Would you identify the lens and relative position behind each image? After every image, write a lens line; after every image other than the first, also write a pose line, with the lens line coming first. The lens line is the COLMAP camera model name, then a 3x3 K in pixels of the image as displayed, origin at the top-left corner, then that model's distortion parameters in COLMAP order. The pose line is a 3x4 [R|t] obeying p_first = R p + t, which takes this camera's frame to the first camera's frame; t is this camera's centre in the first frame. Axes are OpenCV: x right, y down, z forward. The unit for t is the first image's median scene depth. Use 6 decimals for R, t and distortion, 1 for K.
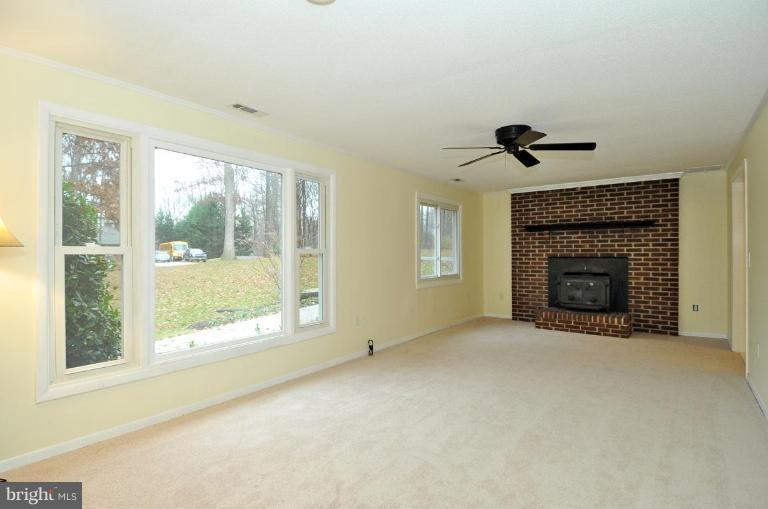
lens RADIAL K [[399.4, 0, 381.1], [0, 399.4, 252.1], [0, 0, 1]] dist [-0.003239, -0.001765]
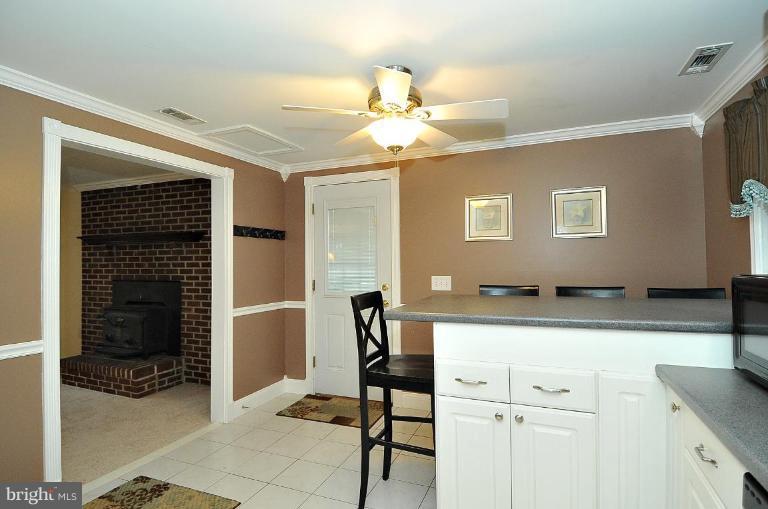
lens RADIAL K [[399.4, 0, 390.7], [0, 399.4, 253.8], [0, 0, 1]] dist [-0.003239, -0.001765]
pose [[0.965683, 0.000954, 0.259722, 0.805571], [0.002541, 0.999911, -0.013120, -0.026884], [-0.259711, 0.013330, 0.965594, 0.186334]]
